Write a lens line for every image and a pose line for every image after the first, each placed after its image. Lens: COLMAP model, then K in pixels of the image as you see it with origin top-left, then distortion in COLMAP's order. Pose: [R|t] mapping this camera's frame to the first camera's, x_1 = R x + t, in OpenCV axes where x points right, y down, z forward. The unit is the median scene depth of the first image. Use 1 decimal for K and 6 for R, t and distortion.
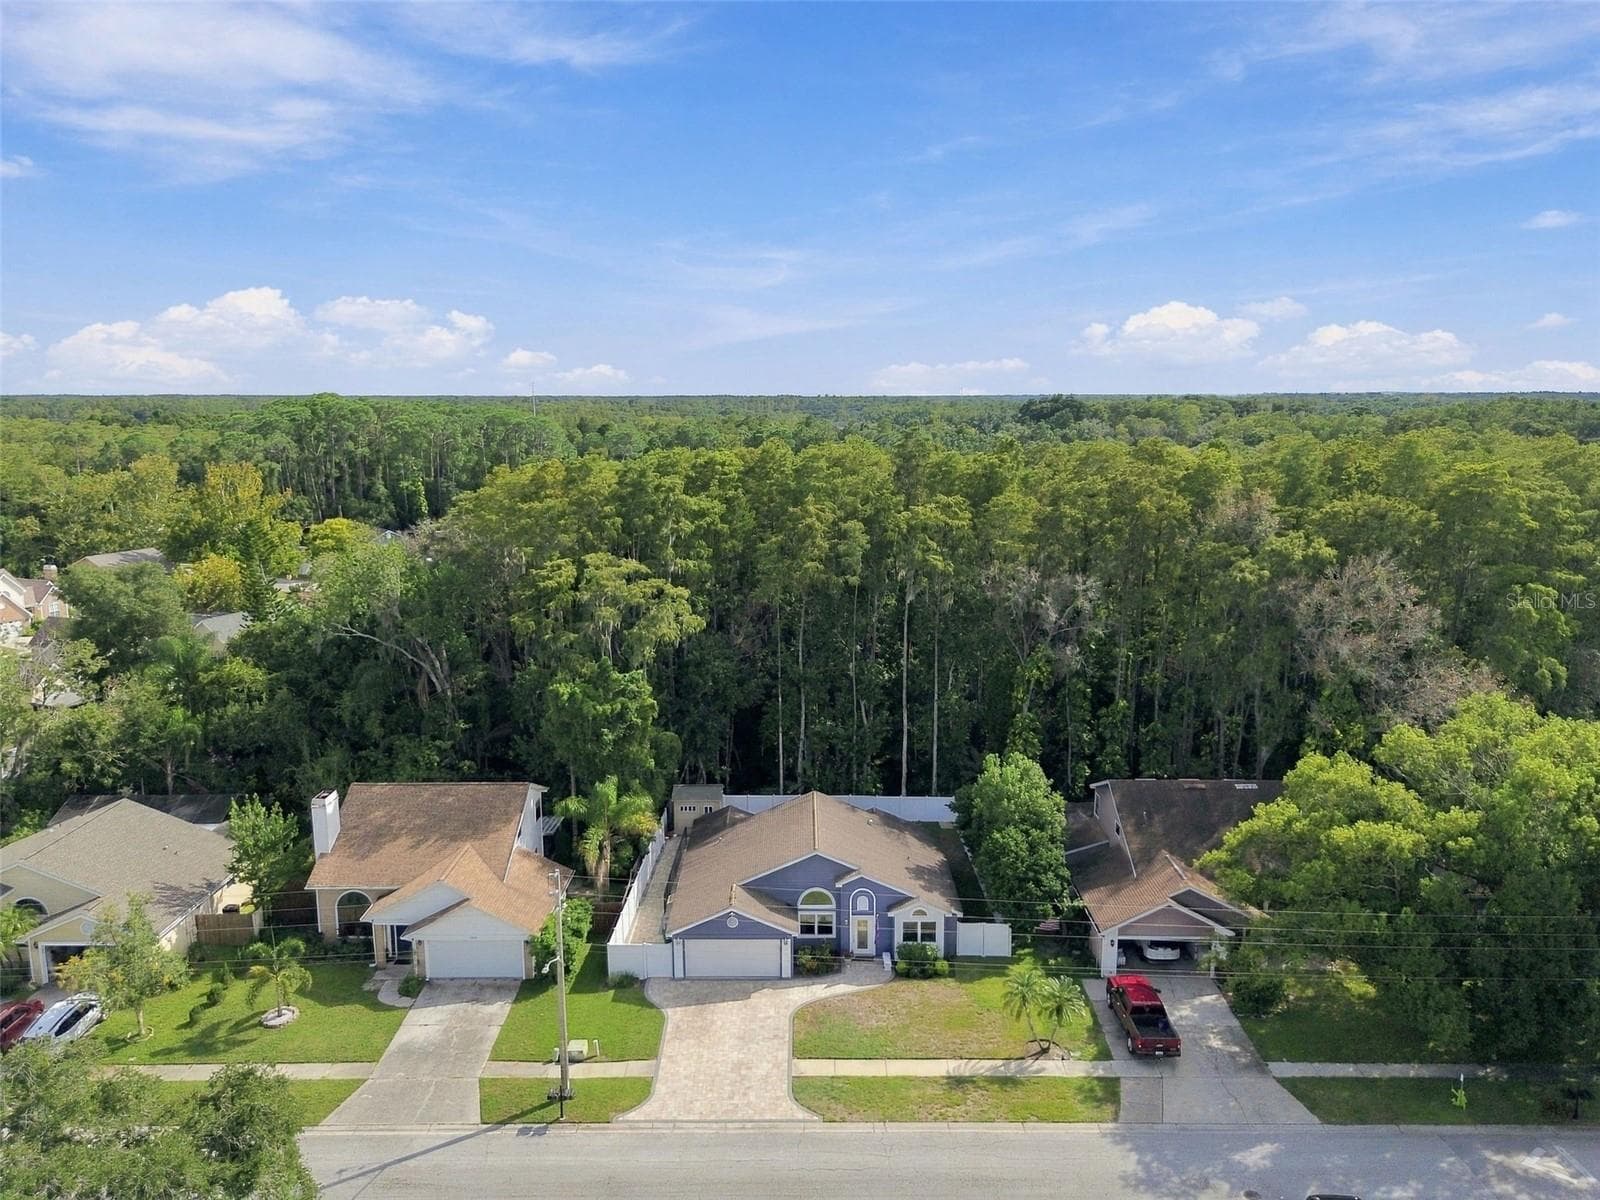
lens RADIAL K [[1134.5, 0, 795.4], [0, 1134.5, 609.3], [0, 0, 1]] dist [0.075251, -0.081982]
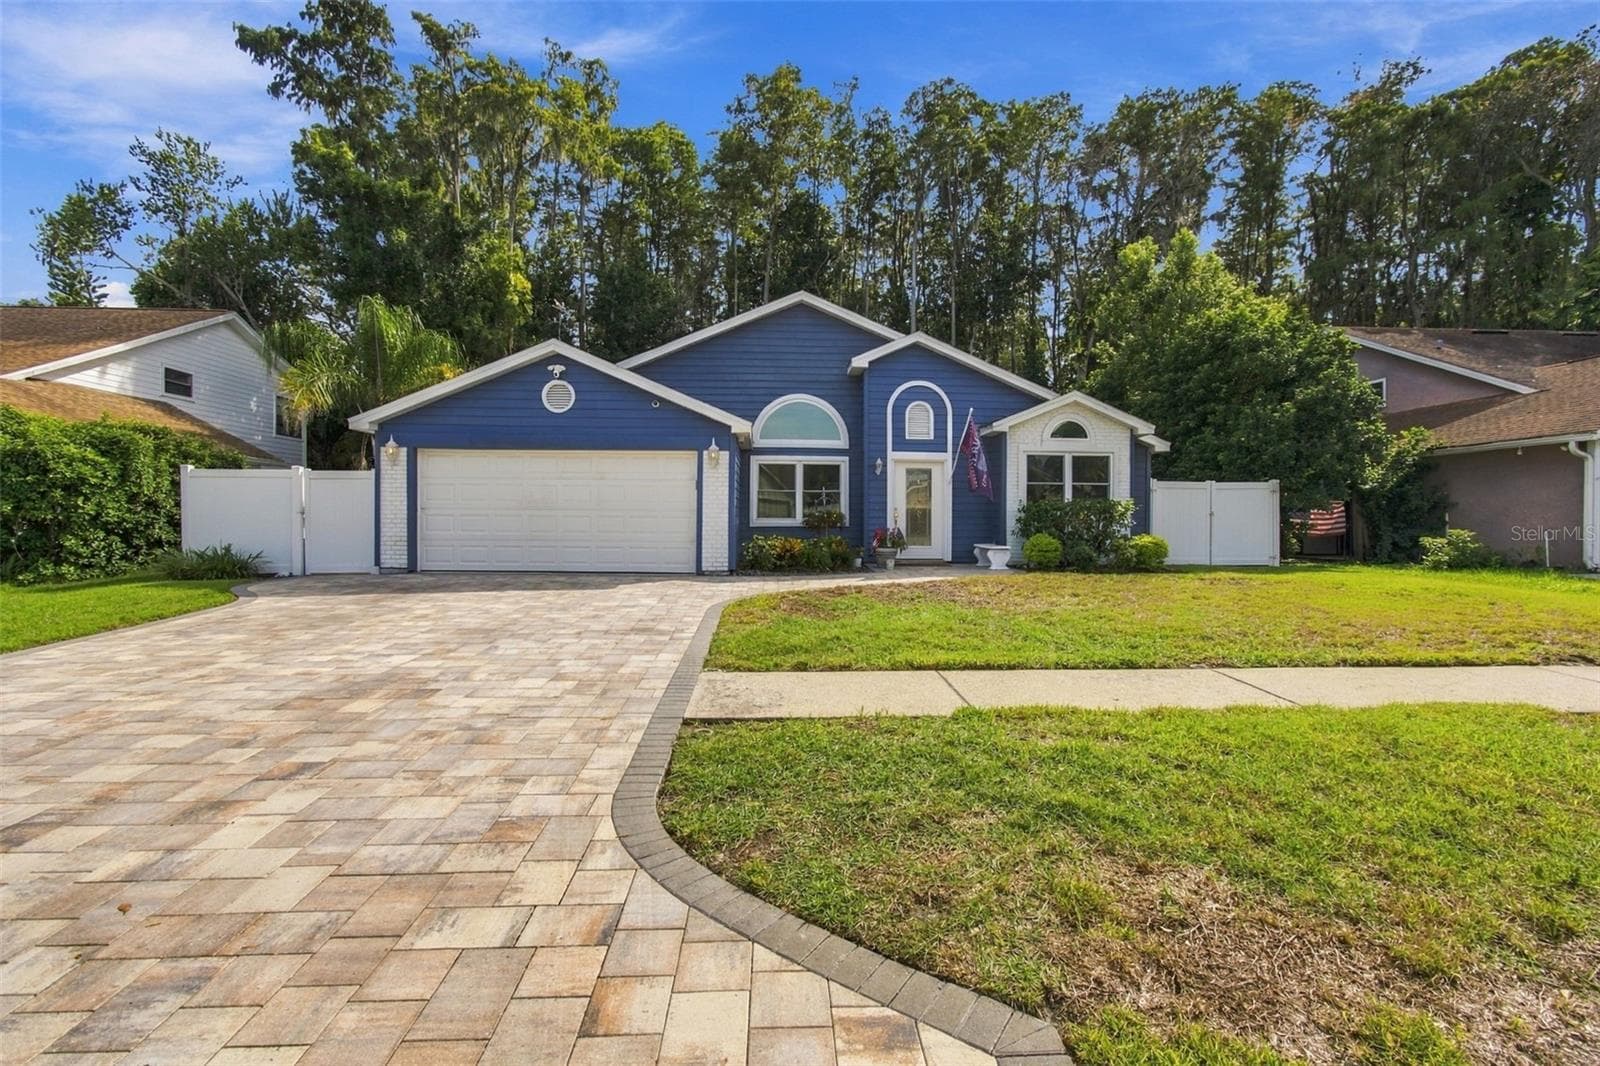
lens RADIAL K [[727.7, 0, 800.0], [0, 727.7, 533.0], [0, 0, 1]] dist [-0.001372, -0.000131]
pose [[0.998820, 0.006025, 0.048186, 0.006285], [0.001804, 0.986984, -0.160810, 0.340822], [-0.048528, 0.160707, 0.985808, 0.770592]]
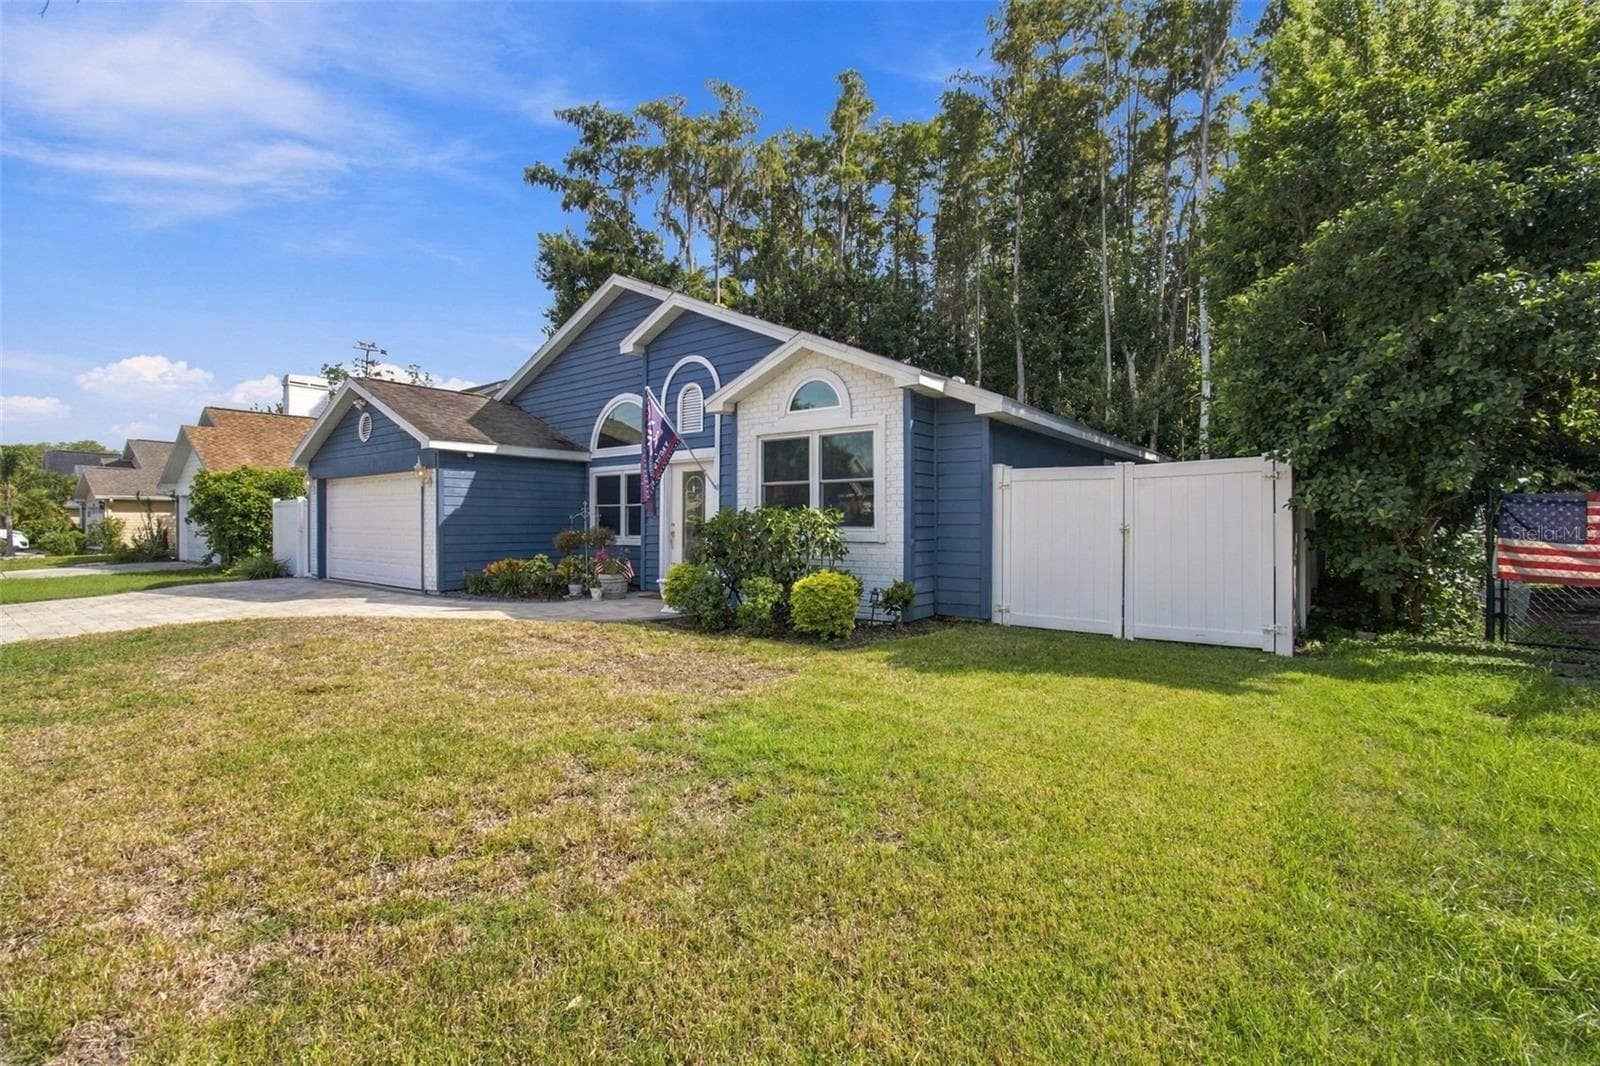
lens RADIAL K [[699.8, 0, 805.4], [0, 699.8, 545.4], [0, 0, 1]] dist [0.002395, 0.000293]
pose [[0.786603, 0.020559, -0.617116, 0.198429], [-0.112822, 0.987406, -0.110913, 0.314407], [0.607064, 0.156868, 0.779016, 0.891626]]
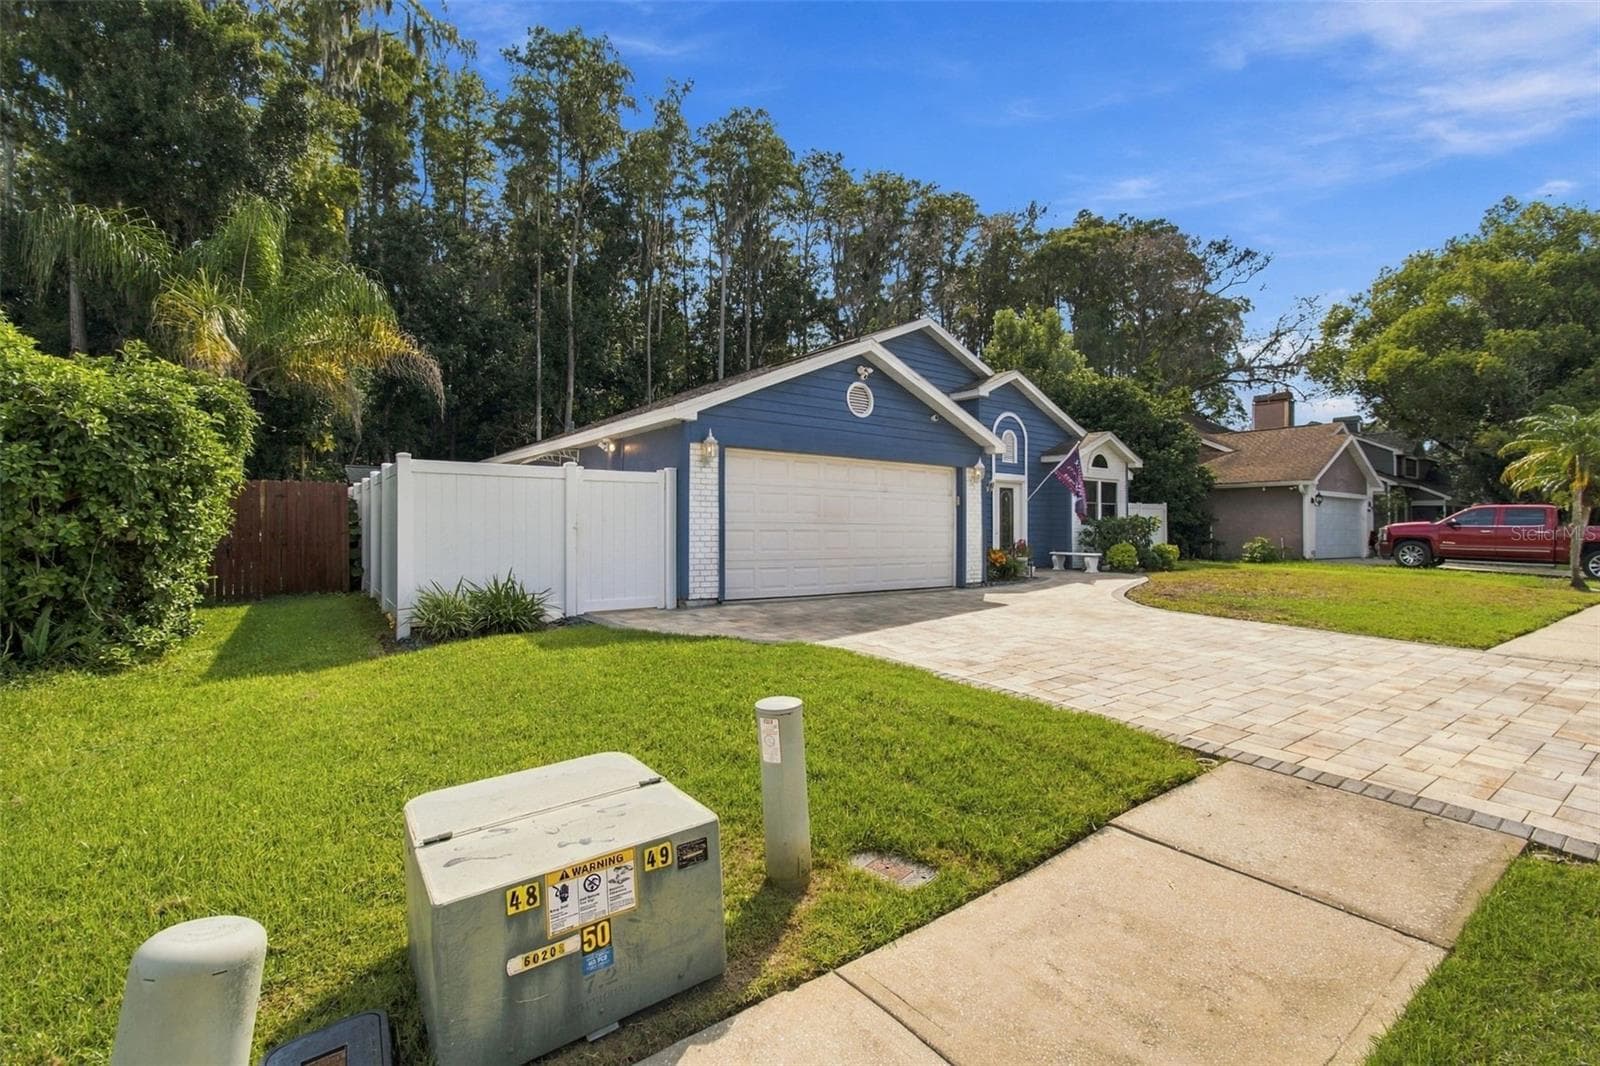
lens RADIAL K [[719.3, 0, 800.0], [0, 719.3, 533.0], [0, 0, 1]] dist [-0.030396, 0.020808]
pose [[0.802640, 0.001460, 0.596461, -0.180431], [0.100867, 0.985262, -0.138144, 0.327276], [-0.587873, 0.171043, 0.790664, 0.839109]]
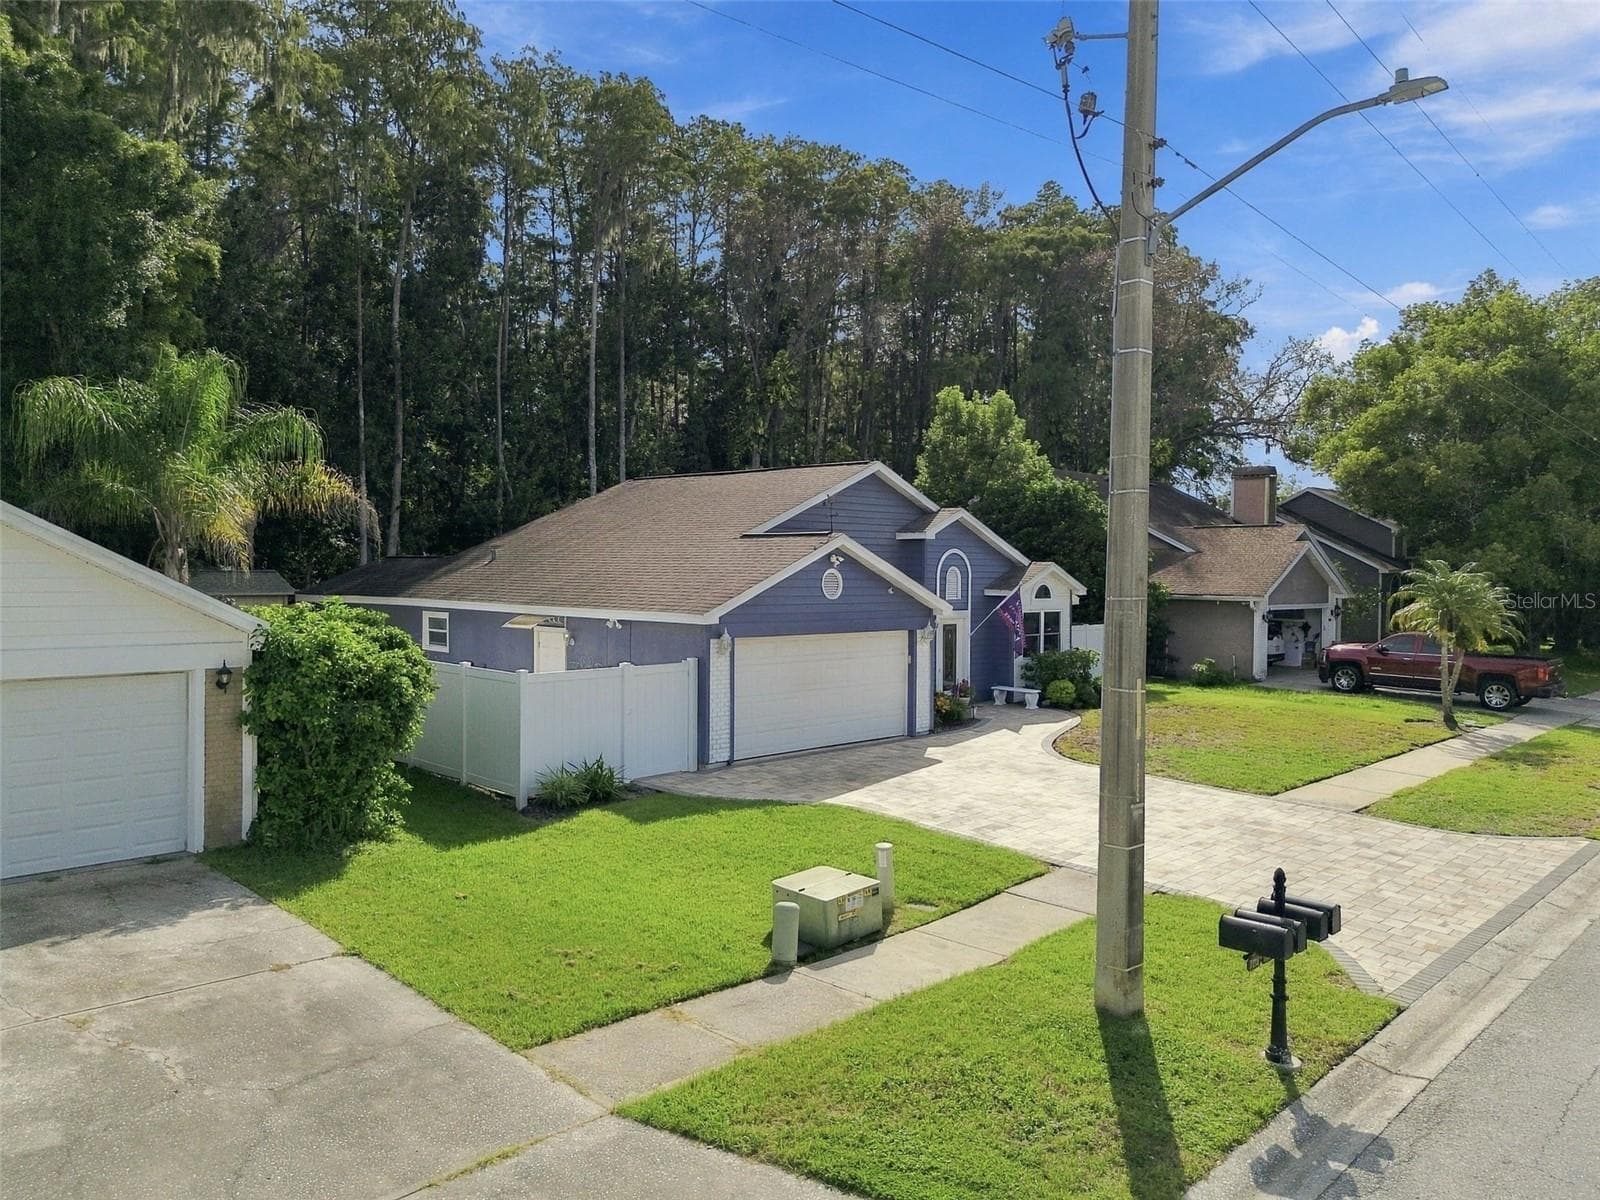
lens RADIAL K [[1134.5, 0, 795.4], [0, 1134.5, 609.3], [0, 0, 1]] dist [0.075251, -0.081982]
pose [[0.701498, -0.018525, 0.712431, -0.312202], [0.117185, 0.989054, -0.089669, 0.305572], [-0.702971, 0.146388, 0.695990, 0.739531]]
